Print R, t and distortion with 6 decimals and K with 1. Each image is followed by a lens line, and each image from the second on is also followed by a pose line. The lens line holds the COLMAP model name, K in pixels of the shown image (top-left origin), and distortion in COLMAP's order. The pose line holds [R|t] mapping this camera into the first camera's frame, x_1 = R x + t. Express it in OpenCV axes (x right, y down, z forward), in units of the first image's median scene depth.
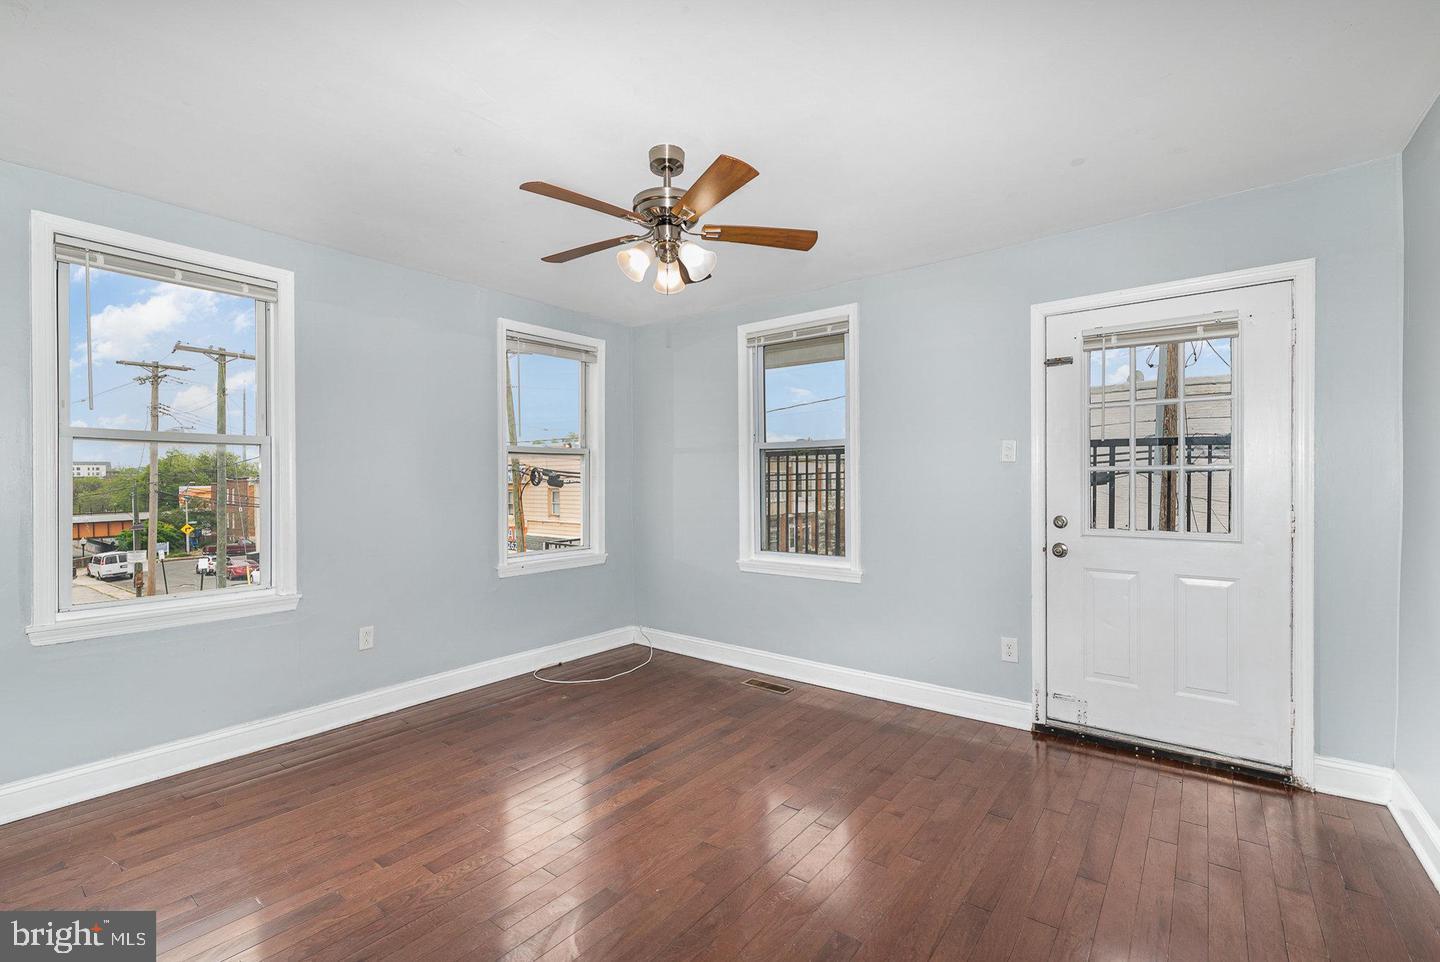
lens RADIAL K [[618.9, 0, 720.0], [0, 618.9, 481.0], [0, 0, 1]] dist [-0.000021, 0.000076]
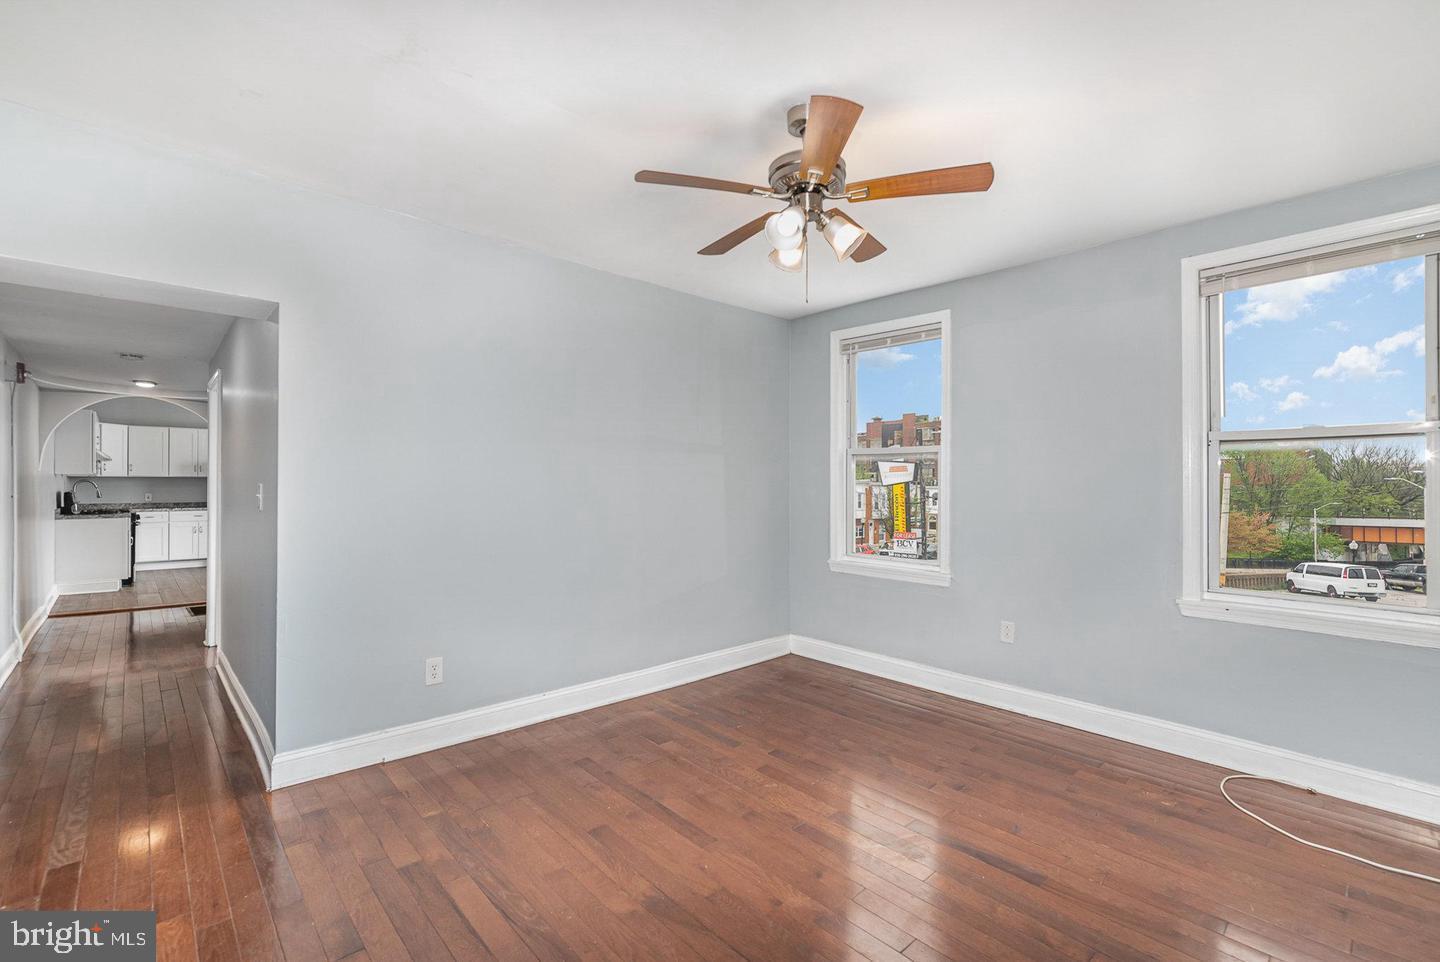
lens RADIAL K [[618.9, 0, 720.0], [0, 618.9, 481.0], [0, 0, 1]] dist [-0.000021, 0.000076]
pose [[-0.171969, -0.000620, -0.985102, 0.552747], [0.005124, 0.999986, -0.001524, -0.005642], [0.985089, -0.005310, -0.171963, 0.703008]]
